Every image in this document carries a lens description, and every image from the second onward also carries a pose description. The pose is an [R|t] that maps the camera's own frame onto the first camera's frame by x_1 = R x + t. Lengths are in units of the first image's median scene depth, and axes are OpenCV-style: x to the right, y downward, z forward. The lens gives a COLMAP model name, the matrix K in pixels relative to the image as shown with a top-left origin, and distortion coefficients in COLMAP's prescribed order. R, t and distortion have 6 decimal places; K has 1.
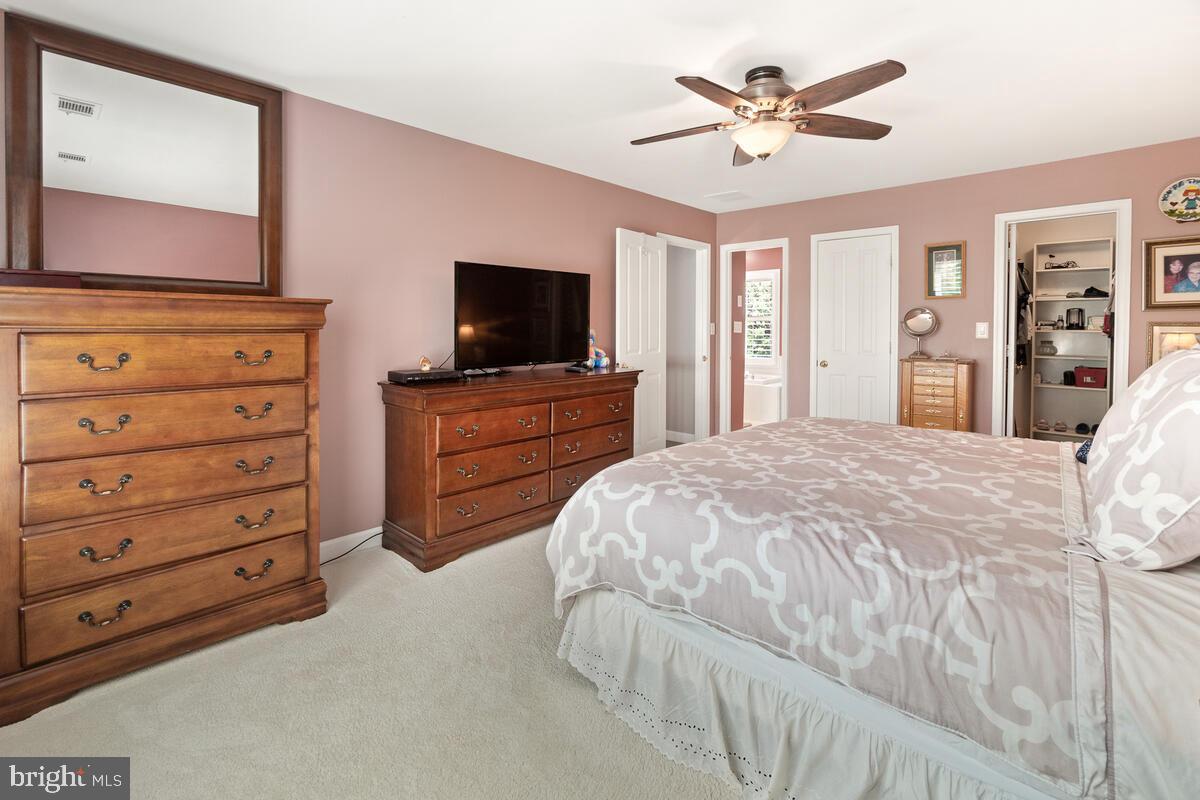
lens RADIAL K [[539.1, 0, 600.4], [0, 539.1, 338.5], [0, 0, 1]] dist [-0.007665, 0.001900]
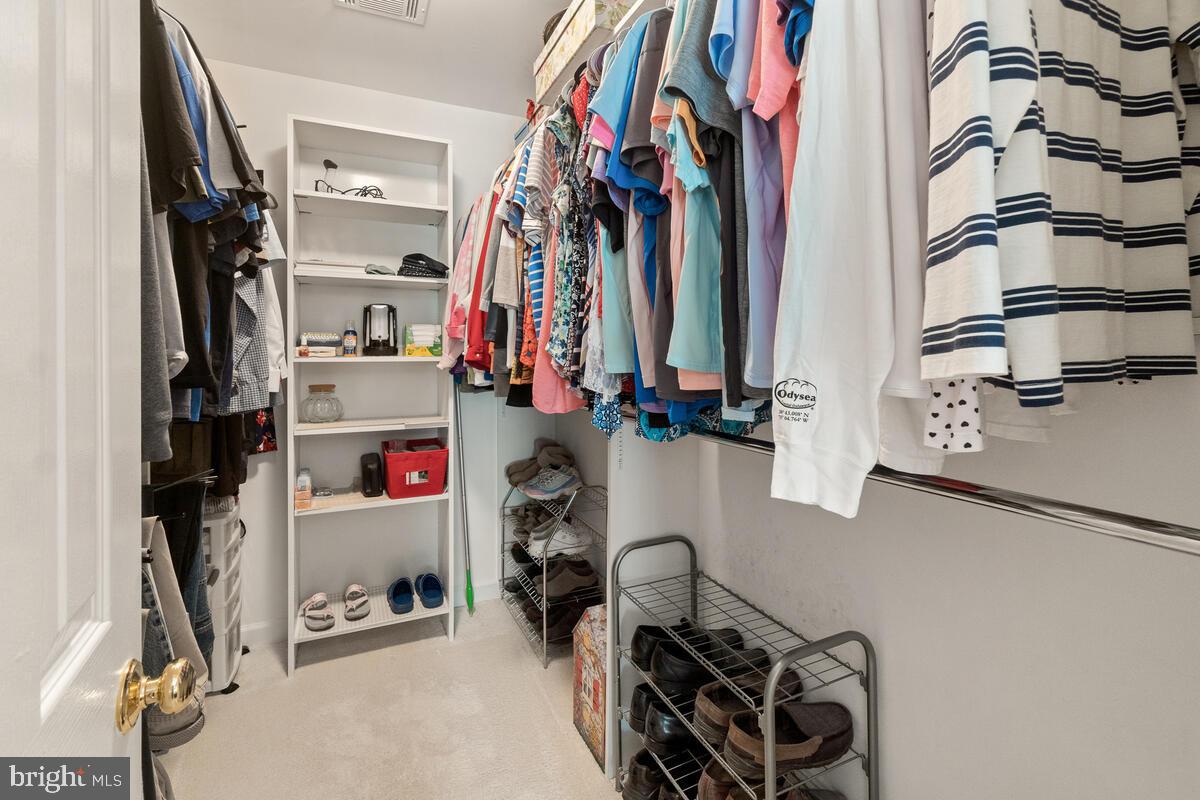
lens RADIAL K [[539.1, 0, 601.7], [0, 539.1, 346.8], [0, 0, 1]] dist [-0.007665, 0.001900]
pose [[0.366628, -0.005680, 0.930350, 0.556744], [0.023505, 0.999719, -0.003159, -0.017491], [-0.930071, 0.023026, 0.366658, 0.684686]]
